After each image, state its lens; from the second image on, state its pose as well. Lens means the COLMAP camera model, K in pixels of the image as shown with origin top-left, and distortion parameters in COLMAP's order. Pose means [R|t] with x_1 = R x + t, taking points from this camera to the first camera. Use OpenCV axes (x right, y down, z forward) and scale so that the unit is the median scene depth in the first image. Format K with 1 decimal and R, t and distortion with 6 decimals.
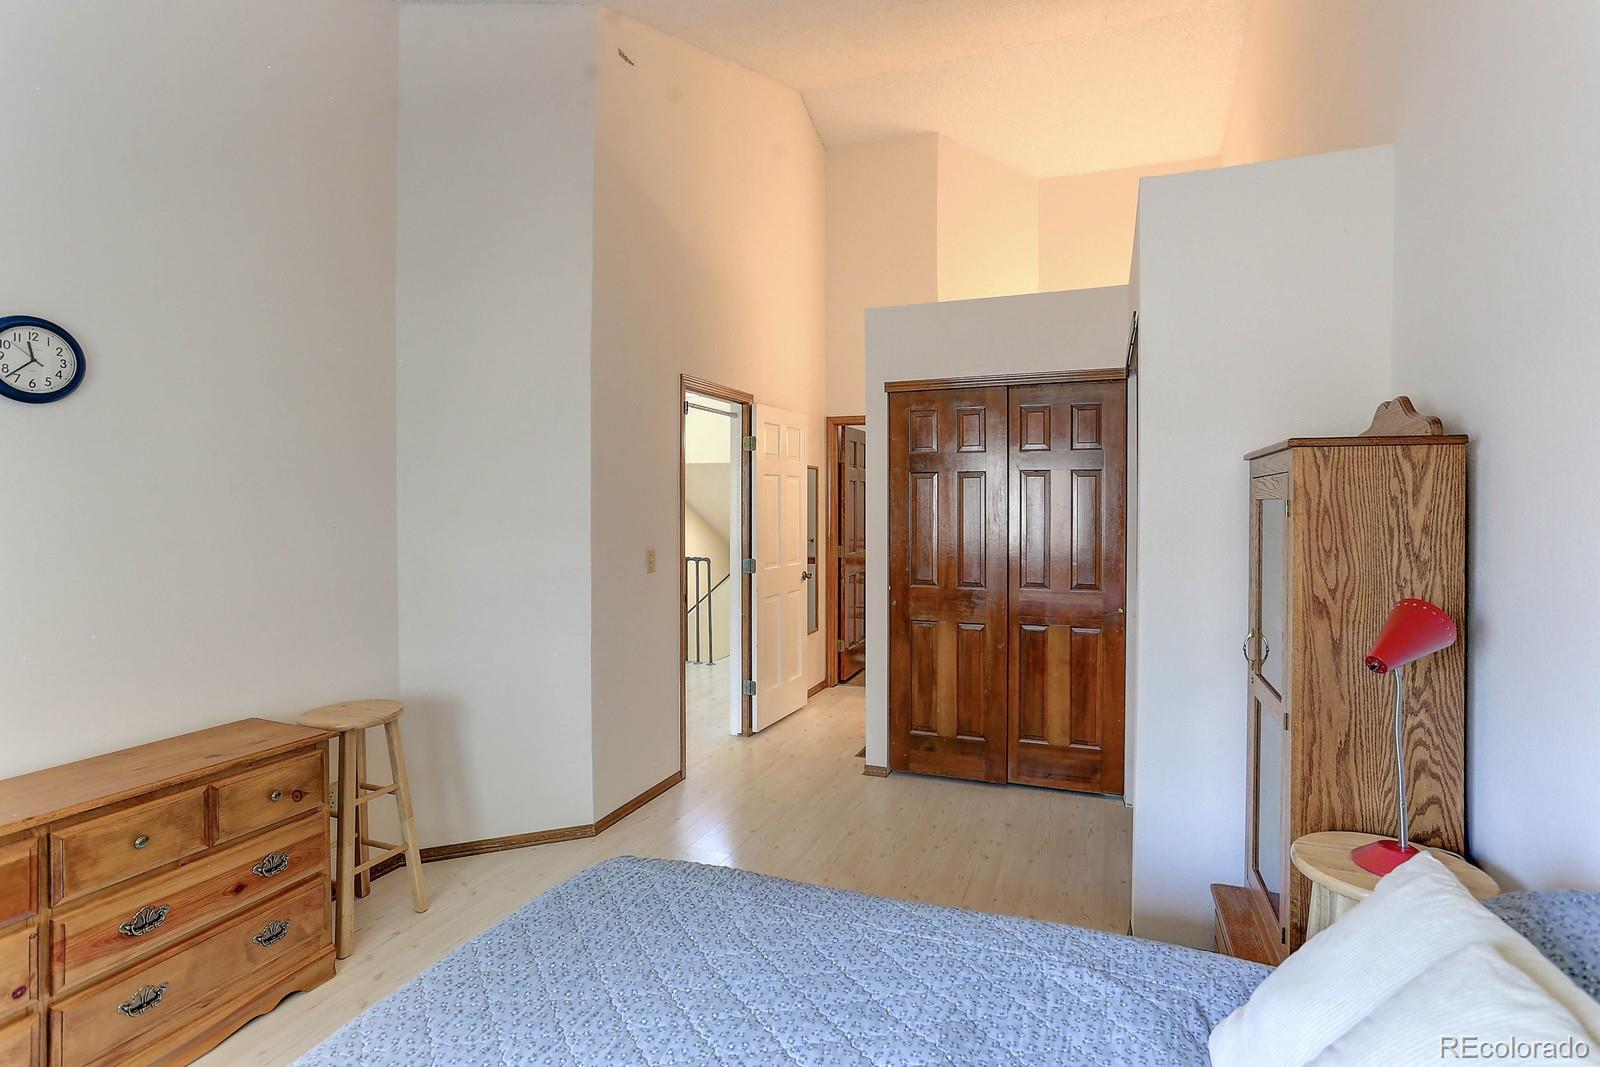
lens RADIAL K [[778.9, 0, 840.7], [0, 778.9, 494.1], [0, 0, 1]] dist [-0.024734, 0.011587]
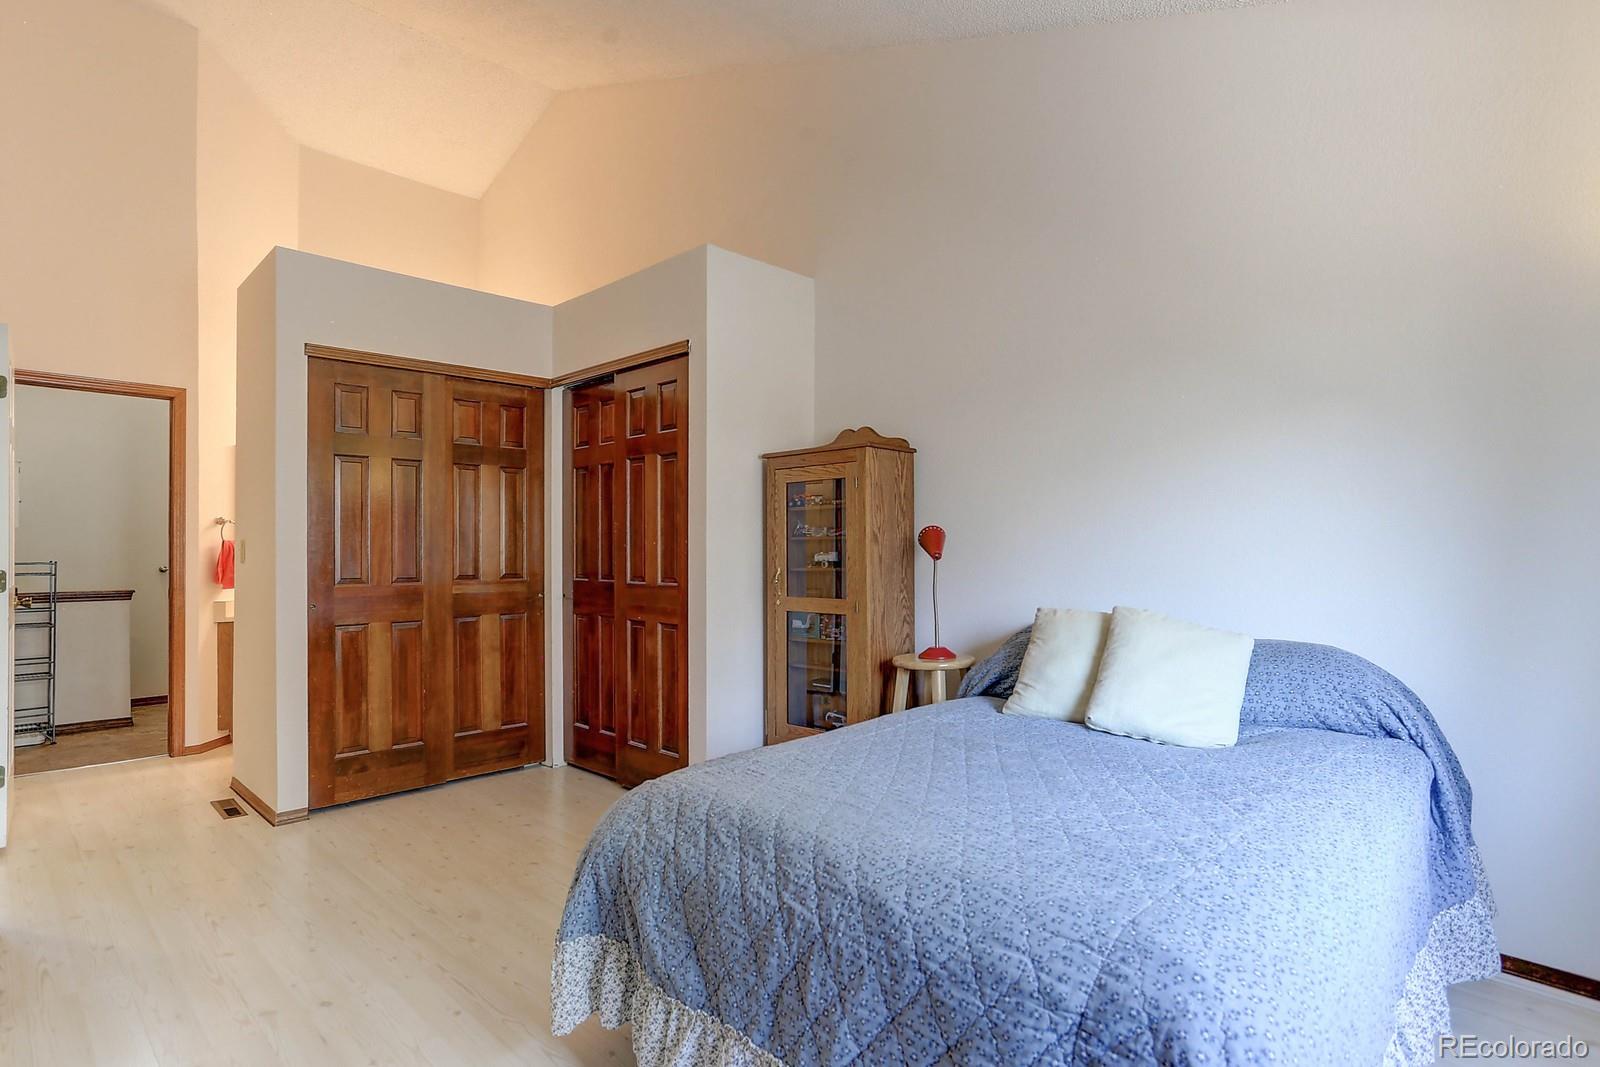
lens RADIAL K [[778.9, 0, 809.9], [0, 778.9, 540.5], [0, 0, 1]] dist [-0.024734, 0.011587]
pose [[0.404366, 0.007188, 0.914569, -0.497698], [-0.002263, 0.999974, -0.006858, 0.076804], [-0.914595, 0.000704, 0.404371, 0.192133]]
